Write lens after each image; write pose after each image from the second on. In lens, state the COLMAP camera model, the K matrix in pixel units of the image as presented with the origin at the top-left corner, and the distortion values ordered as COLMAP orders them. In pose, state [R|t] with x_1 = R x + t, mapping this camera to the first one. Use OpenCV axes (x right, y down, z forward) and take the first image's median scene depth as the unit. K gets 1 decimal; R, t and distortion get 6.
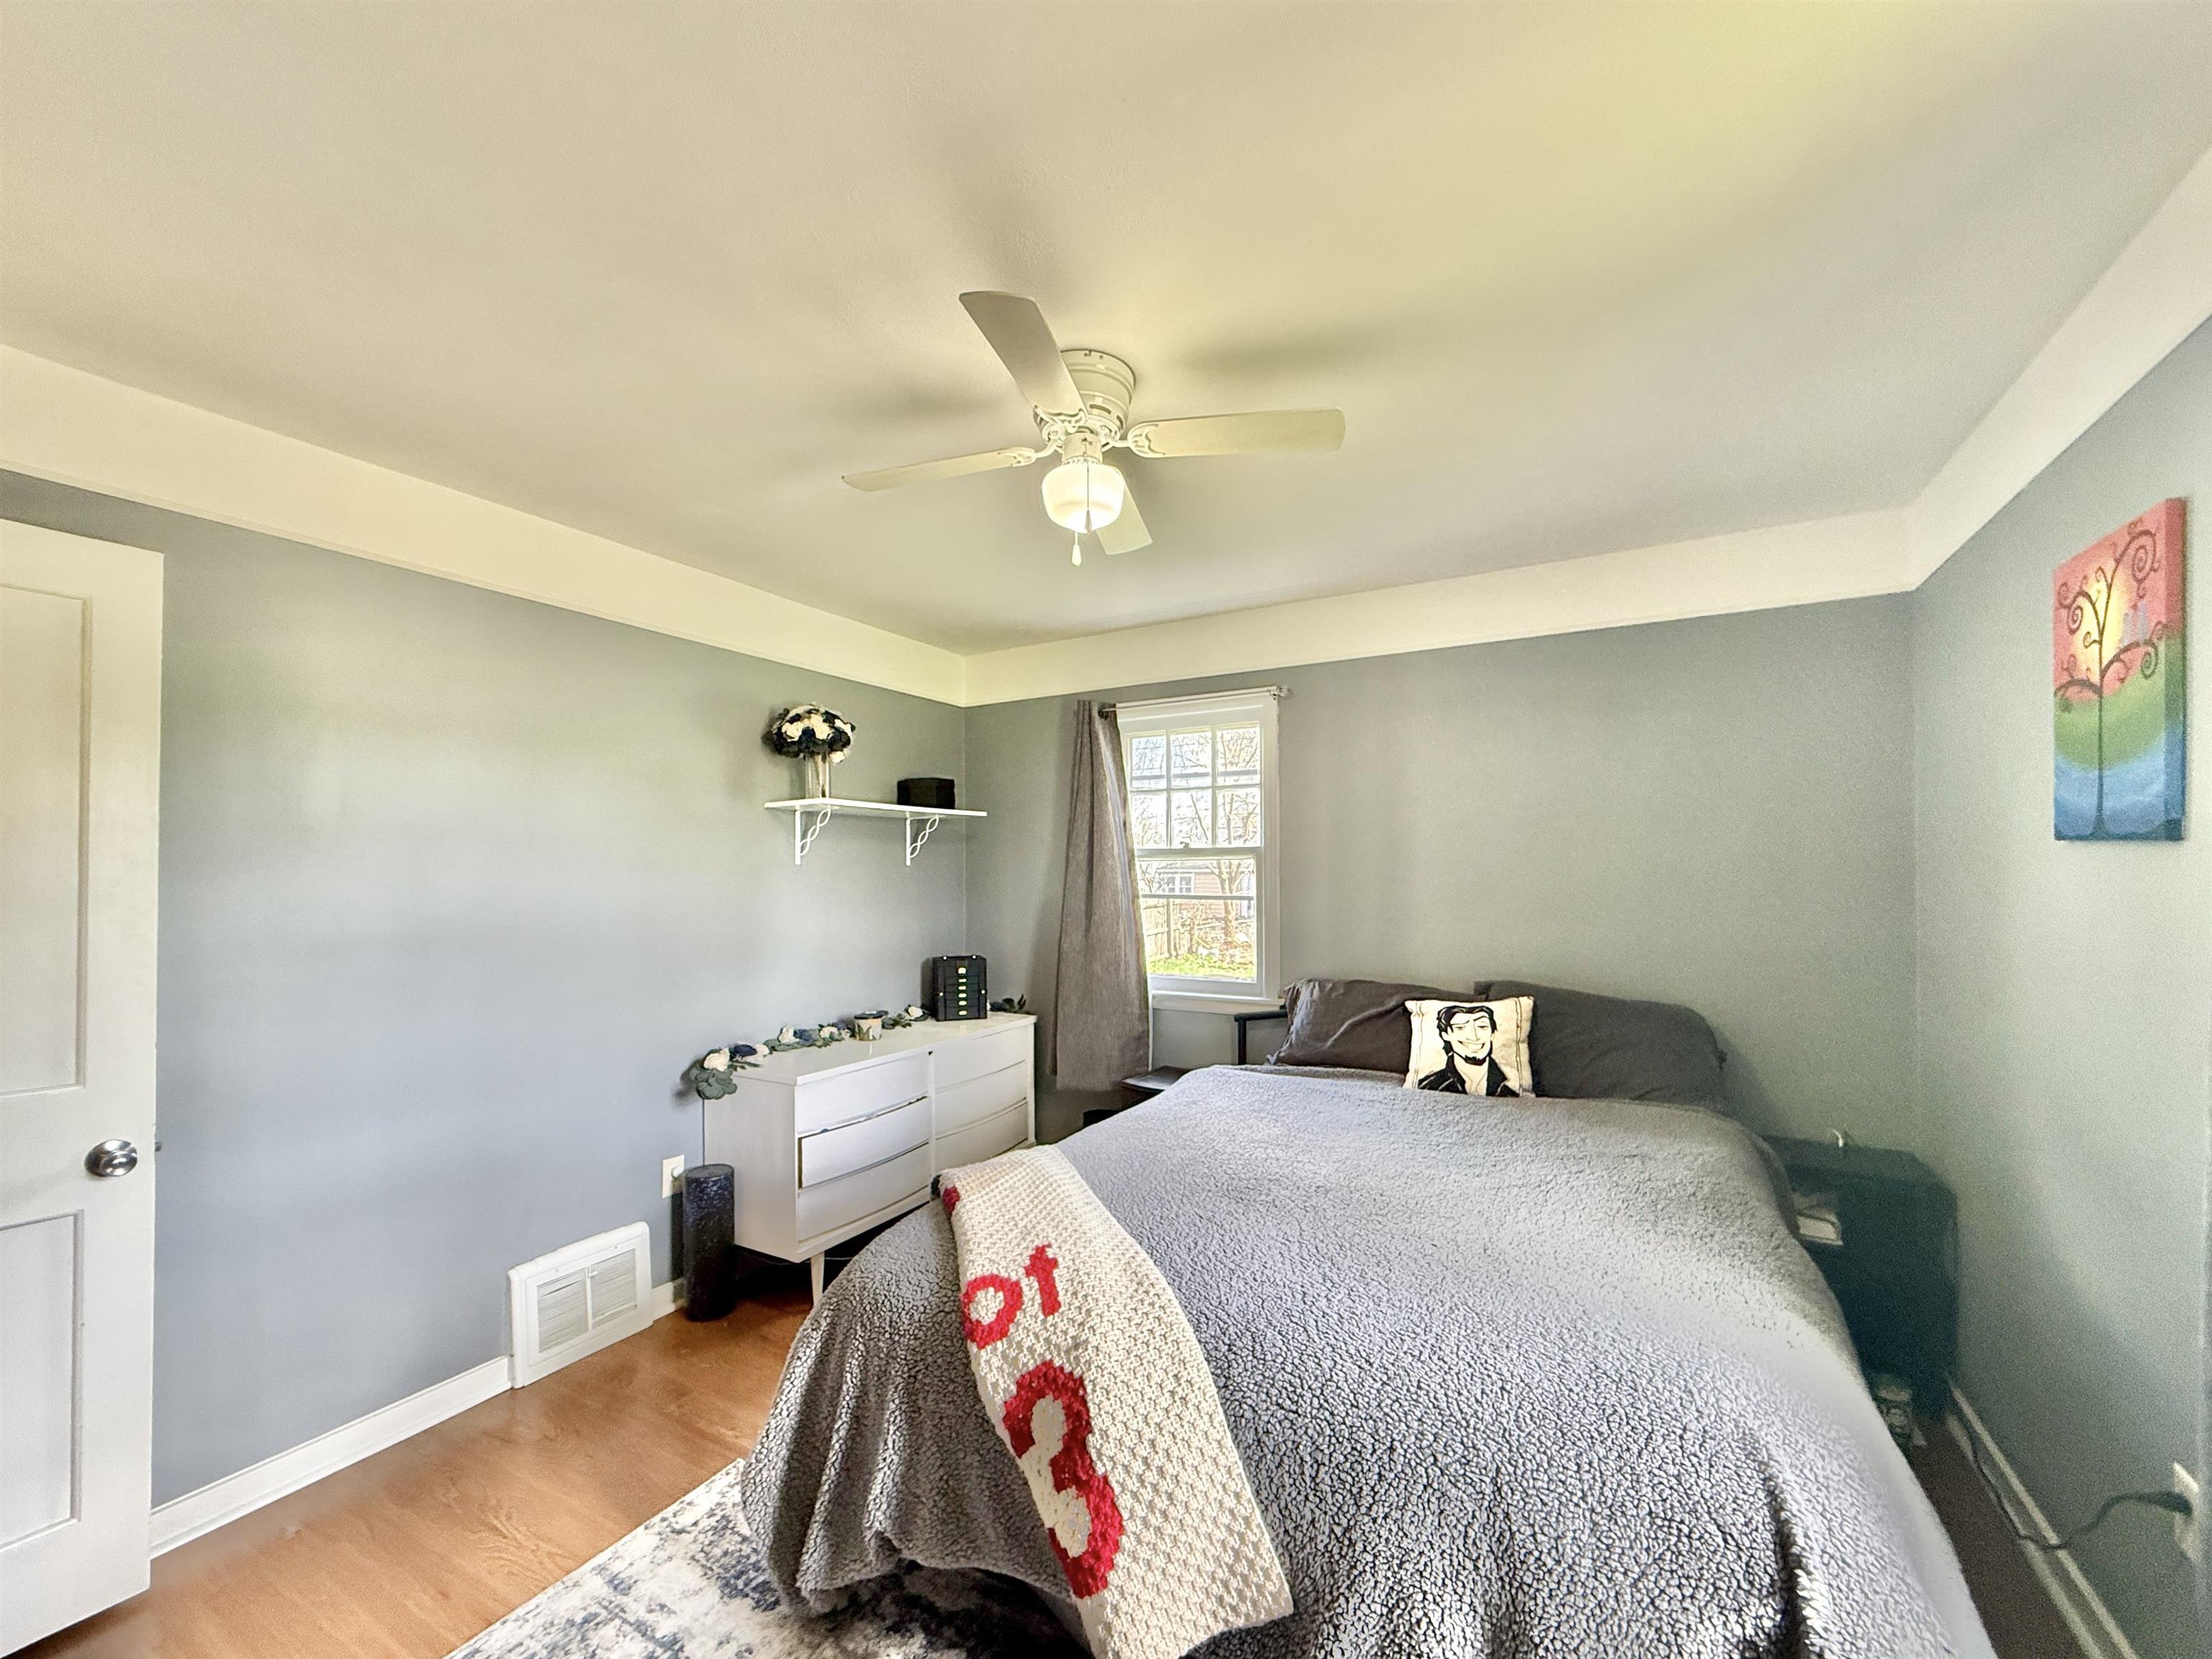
lens RADIAL K [[902.5, 0, 1093.8], [0, 902.5, 875.8], [0, 0, 1]] dist [-0.002548, 0.001683]
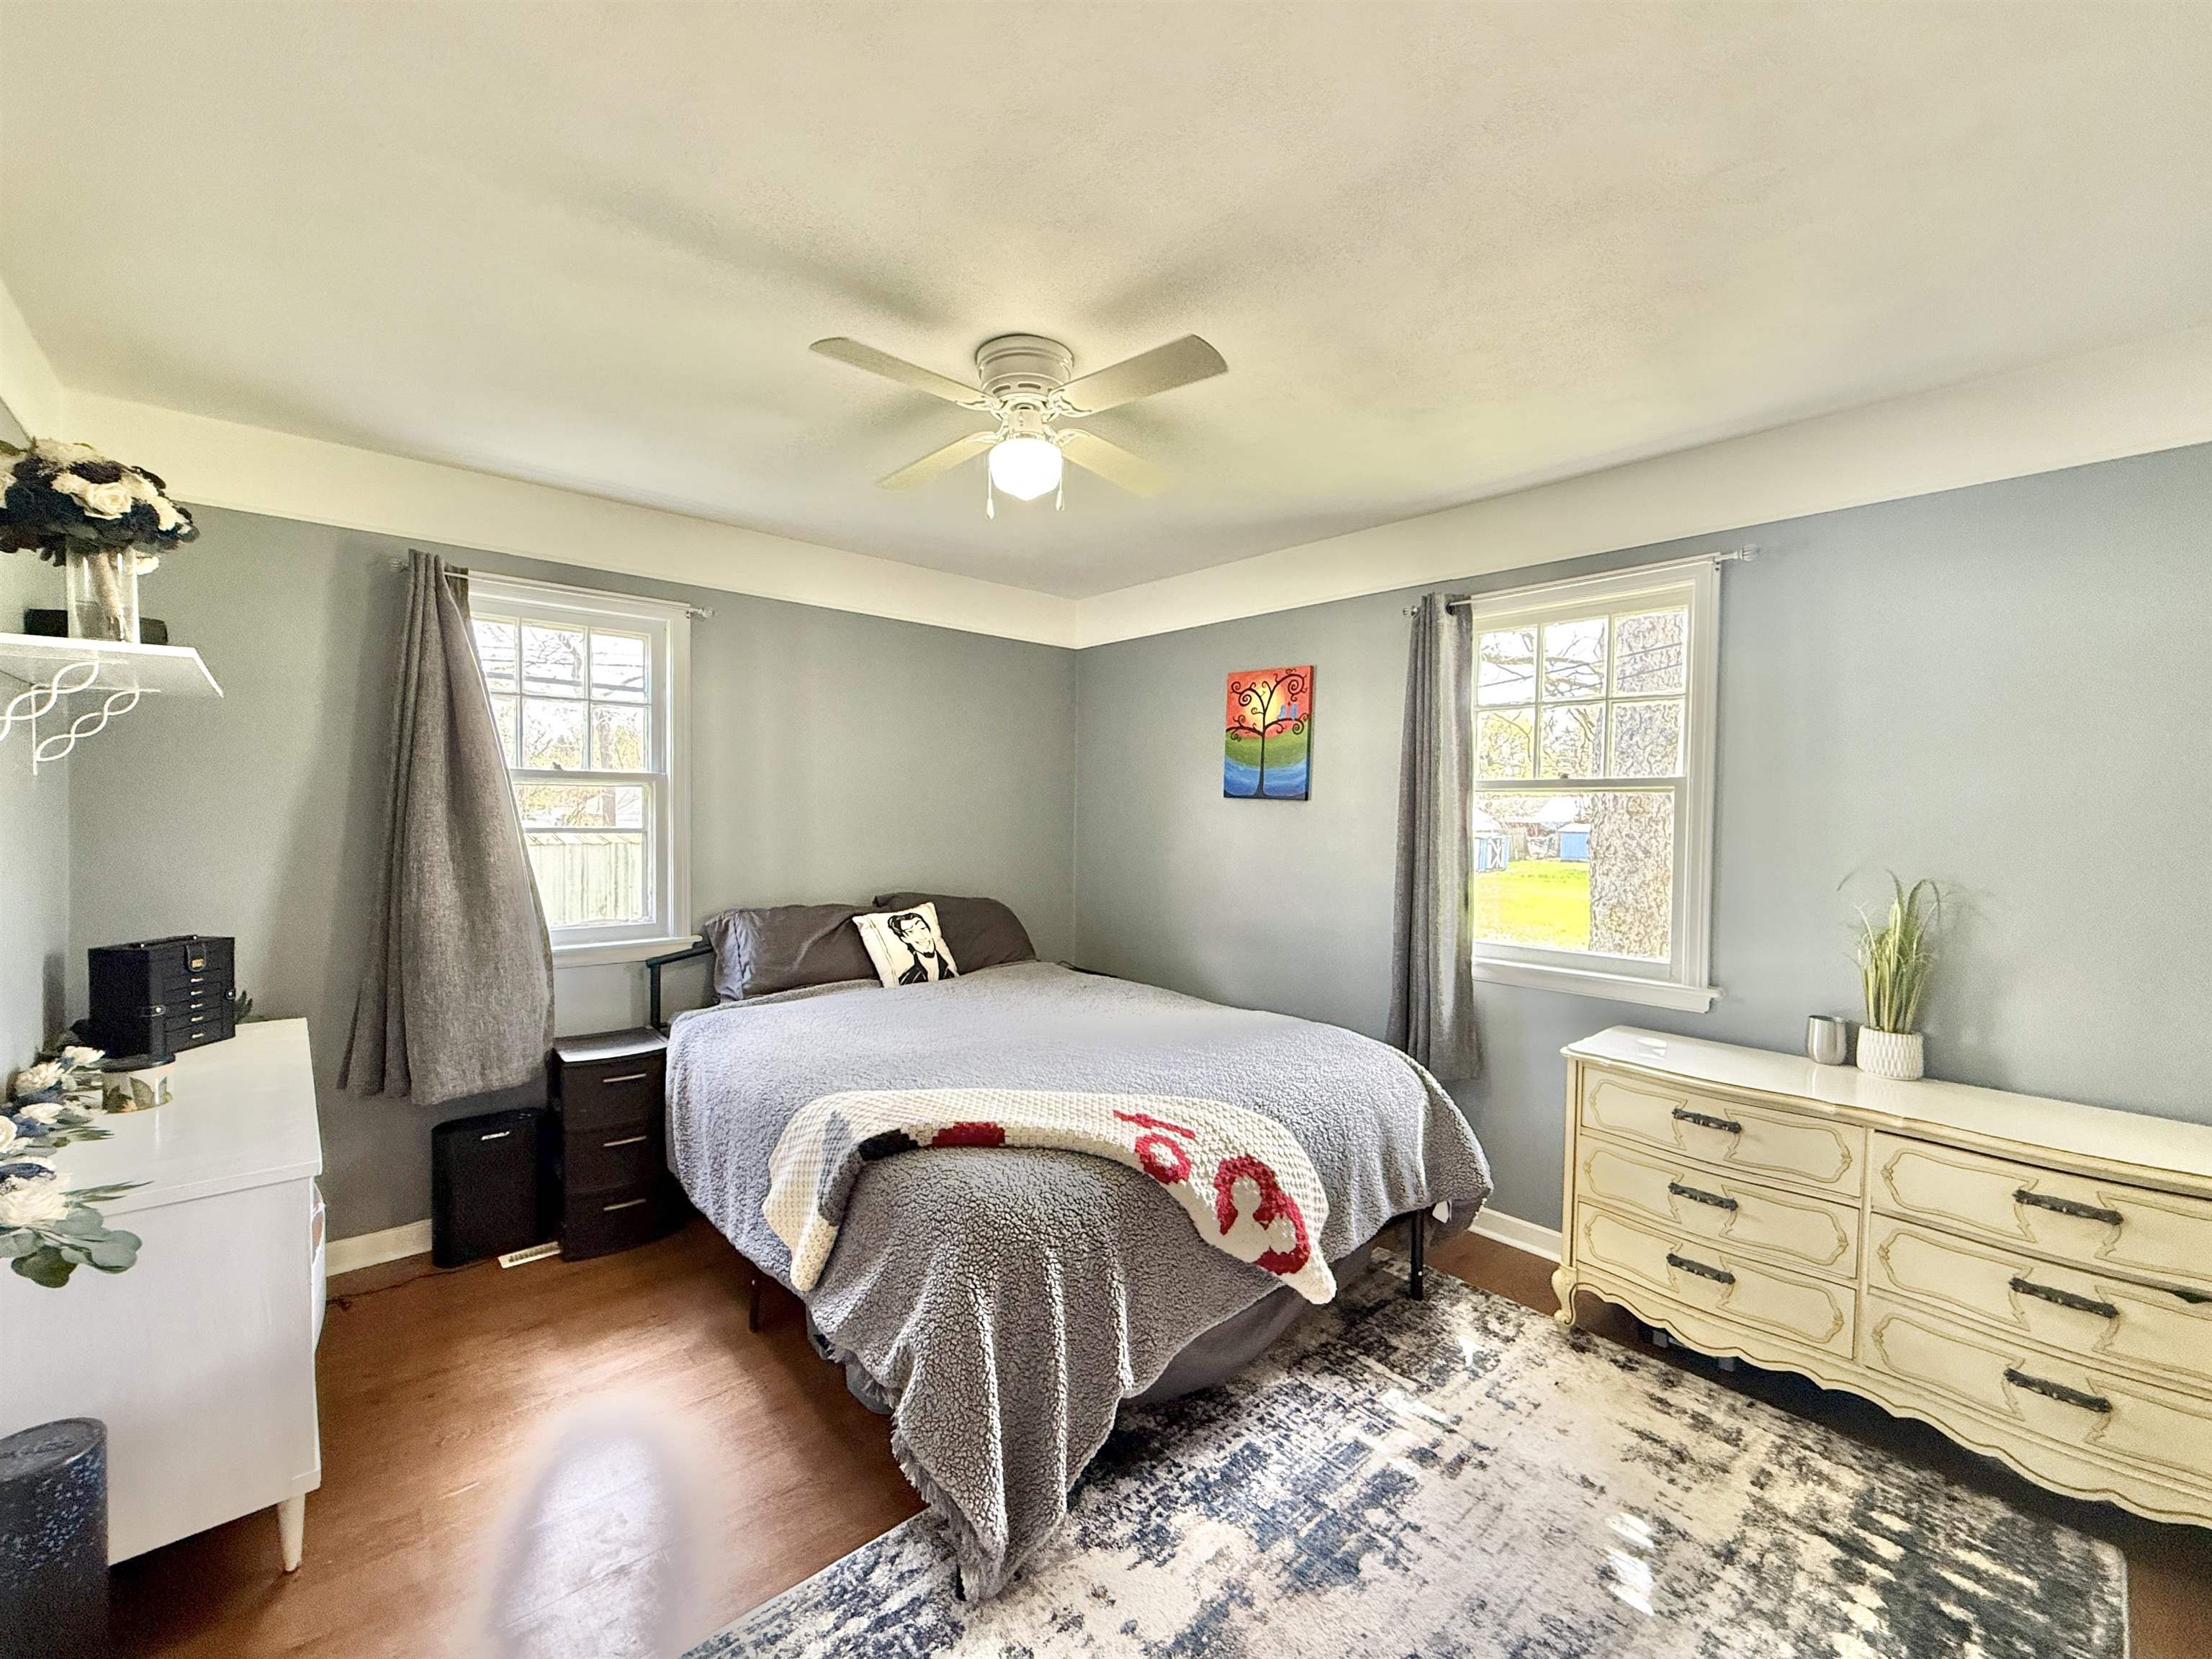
lens RADIAL K [[902.5, 0, 1102.0], [0, 902.5, 832.1], [0, 0, 1]] dist [-0.002548, 0.001683]
pose [[0.307654, -0.013600, 0.951401, -0.716408], [-0.011358, 0.999774, 0.017964, 0.006812], [-0.951431, -0.016333, 0.307430, 0.384694]]
